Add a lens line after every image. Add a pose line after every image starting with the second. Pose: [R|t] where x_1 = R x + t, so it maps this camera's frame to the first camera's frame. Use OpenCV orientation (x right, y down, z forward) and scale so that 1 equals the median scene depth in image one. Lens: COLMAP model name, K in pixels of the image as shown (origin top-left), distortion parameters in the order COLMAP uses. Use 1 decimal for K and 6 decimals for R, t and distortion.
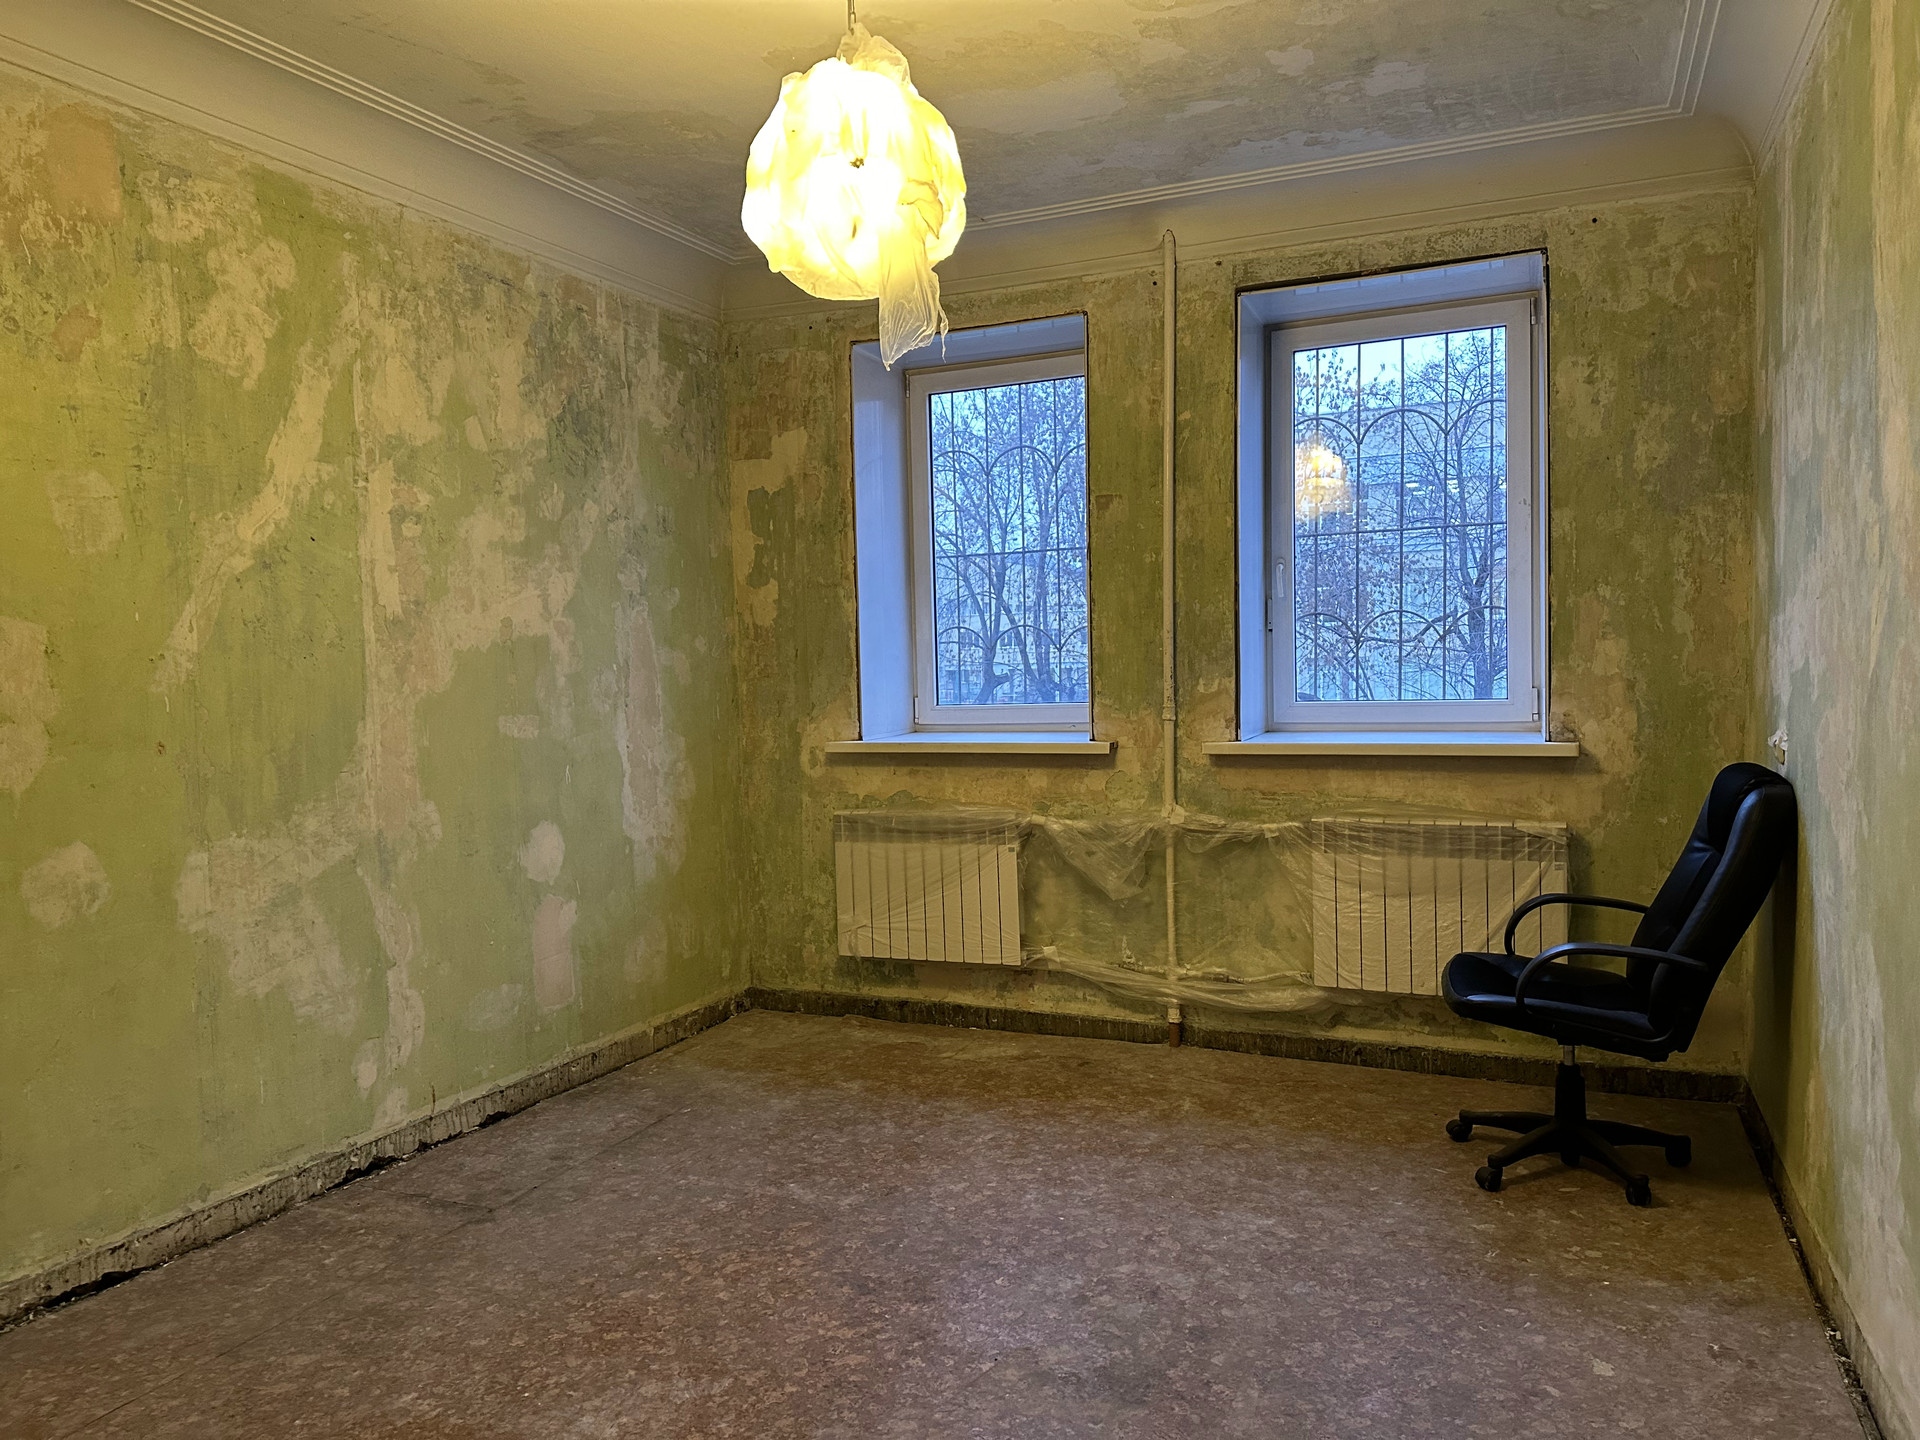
lens RADIAL K [[1345.9, 0, 957.5], [0, 1345.9, 716.9], [0, 0, 1]] dist [0.091322, -0.107149]
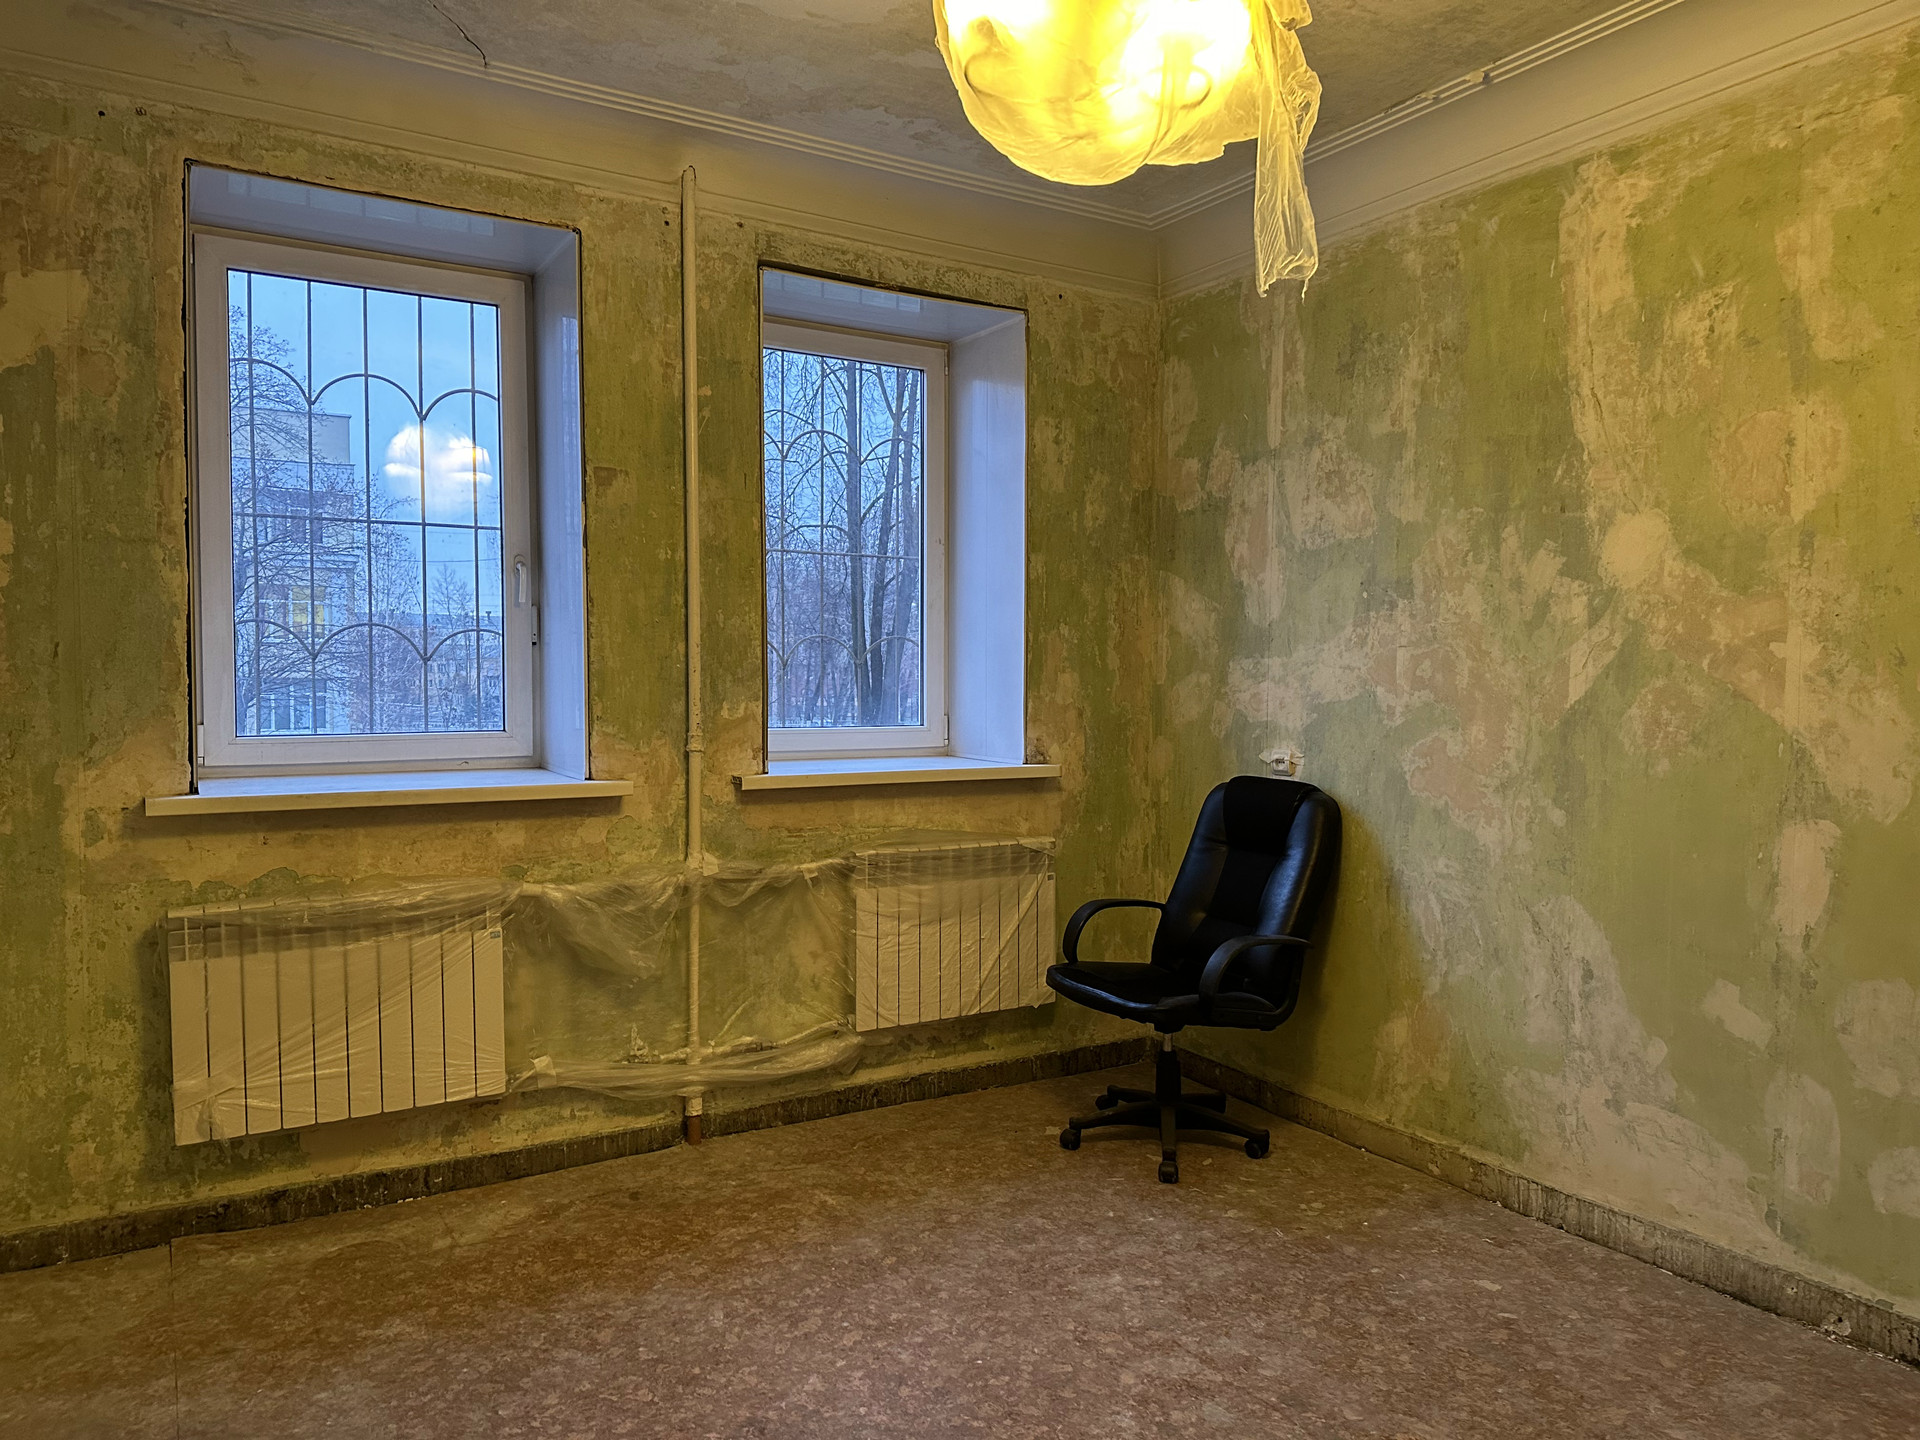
lens RADIAL K [[1345.9, 0, 973.8], [0, 1345.9, 723.4], [0, 0, 1]] dist [0.091322, -0.107149]
pose [[0.575735, -0.000904, 0.817636, -0.435550], [0.014671, 0.999850, -0.009225, -0.004707], [-0.817504, 0.017306, 0.575662, 0.384942]]
